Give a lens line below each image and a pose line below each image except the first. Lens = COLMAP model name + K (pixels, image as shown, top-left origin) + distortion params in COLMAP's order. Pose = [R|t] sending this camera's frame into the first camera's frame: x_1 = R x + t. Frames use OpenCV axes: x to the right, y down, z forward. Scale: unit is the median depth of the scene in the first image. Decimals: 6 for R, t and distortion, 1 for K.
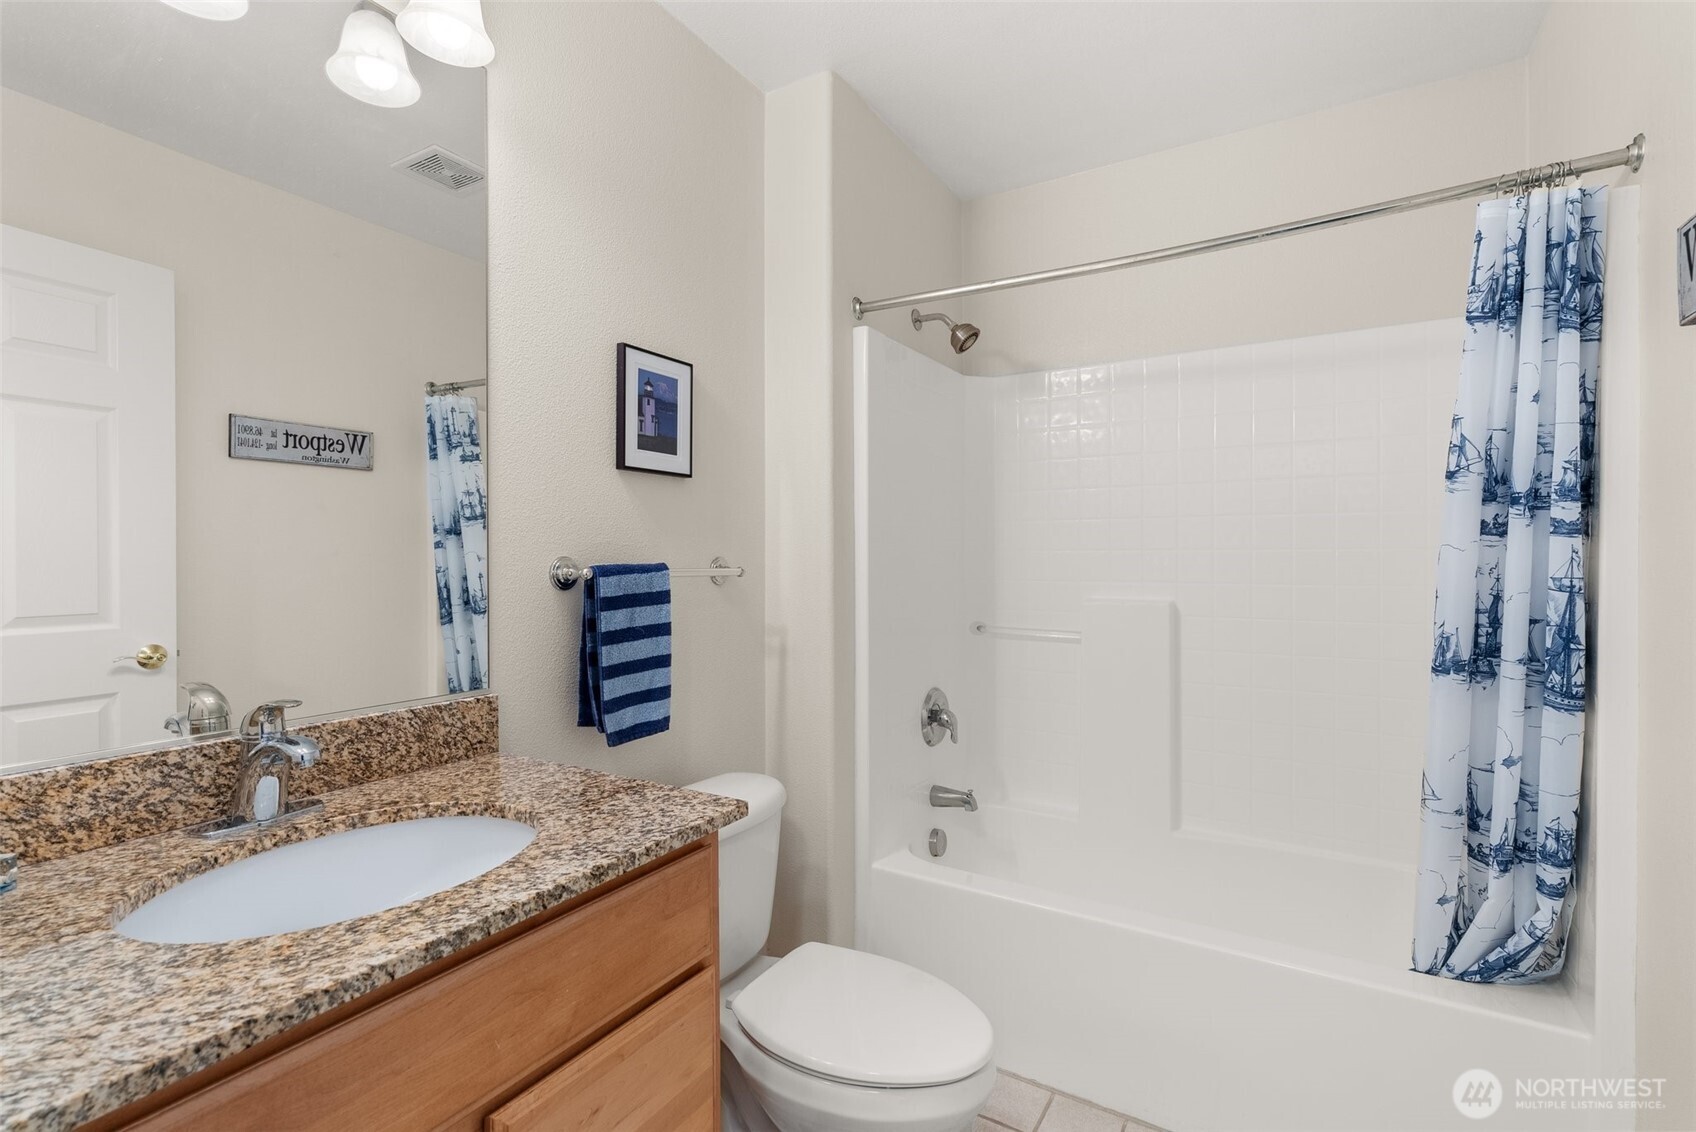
lens RADIAL K [[765.4, 0, 849.3], [0, 765.4, 563.4], [0, 0, 1]] dist [-0.005078, 0.000030]
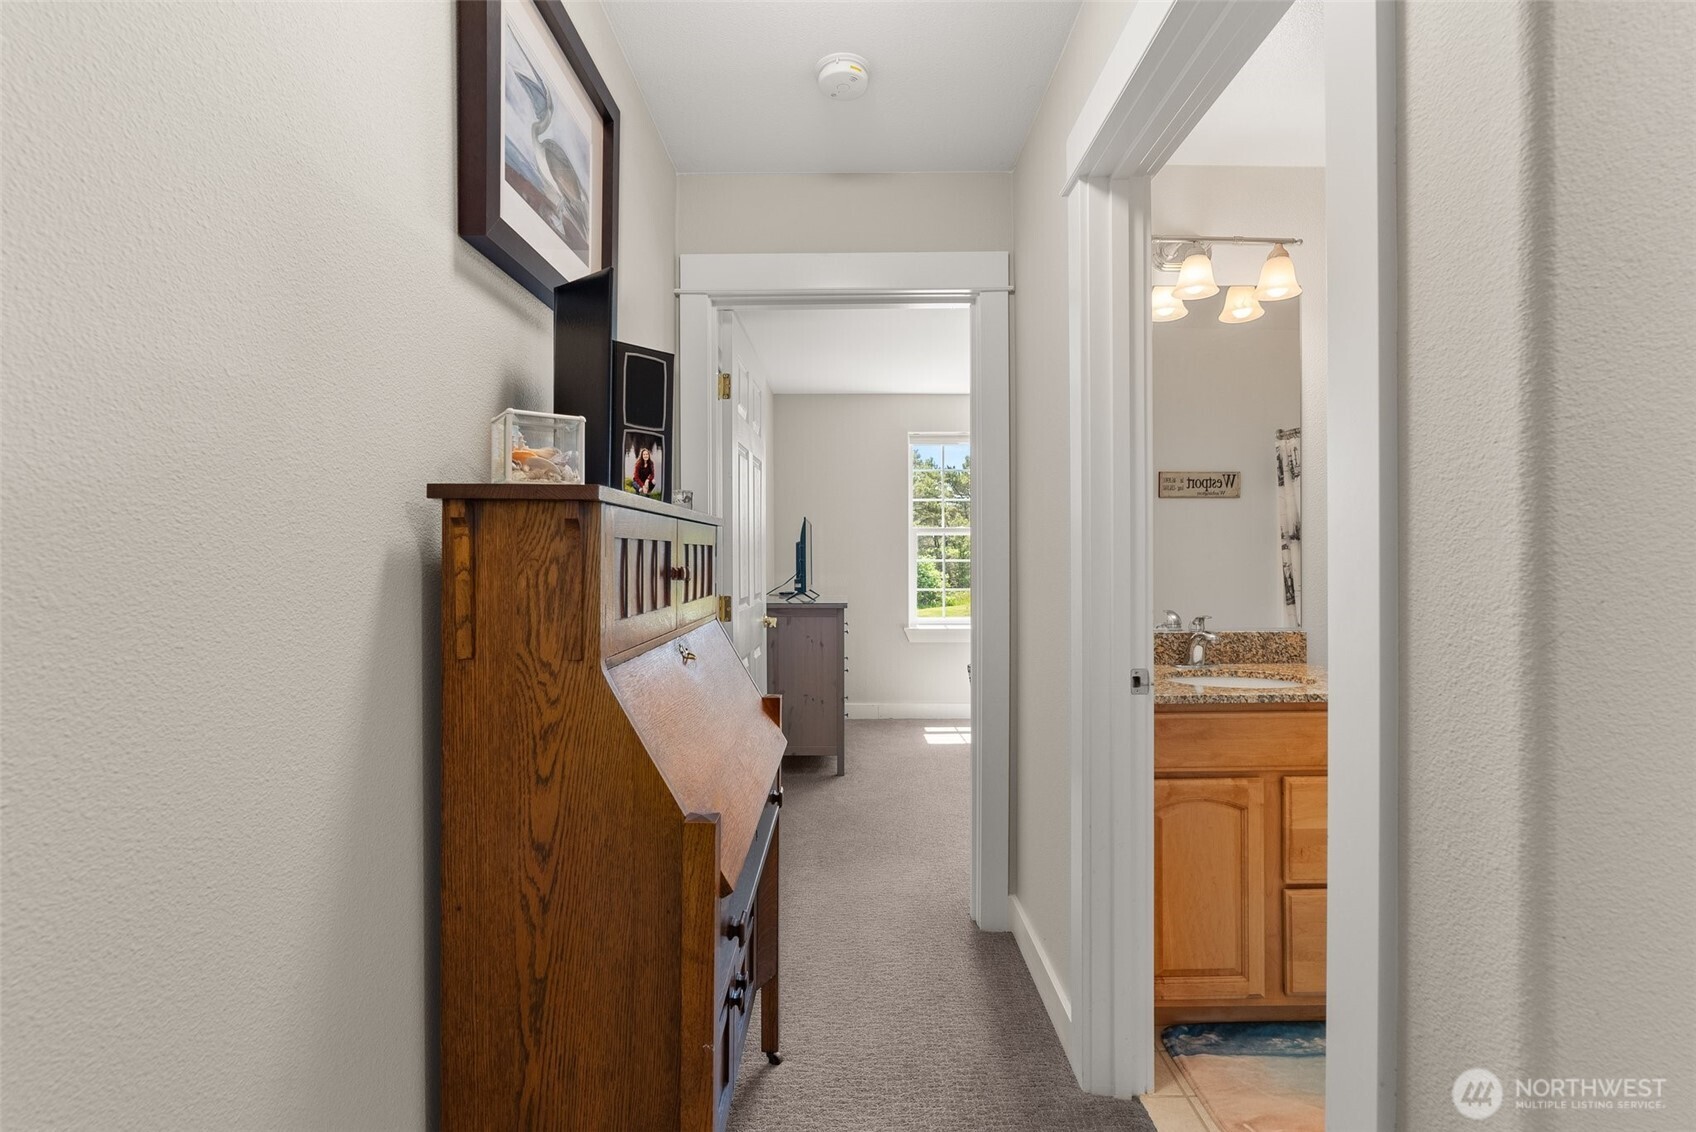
lens RADIAL K [[765.4, 0, 849.3], [0, 765.4, 563.4], [0, 0, 1]] dist [-0.005078, 0.000030]
pose [[0.516111, 0.003341, -0.856515, 0.276972], [-0.002419, 0.999994, 0.002442, 0.004679], [0.856518, 0.000812, 0.516116, -0.448818]]
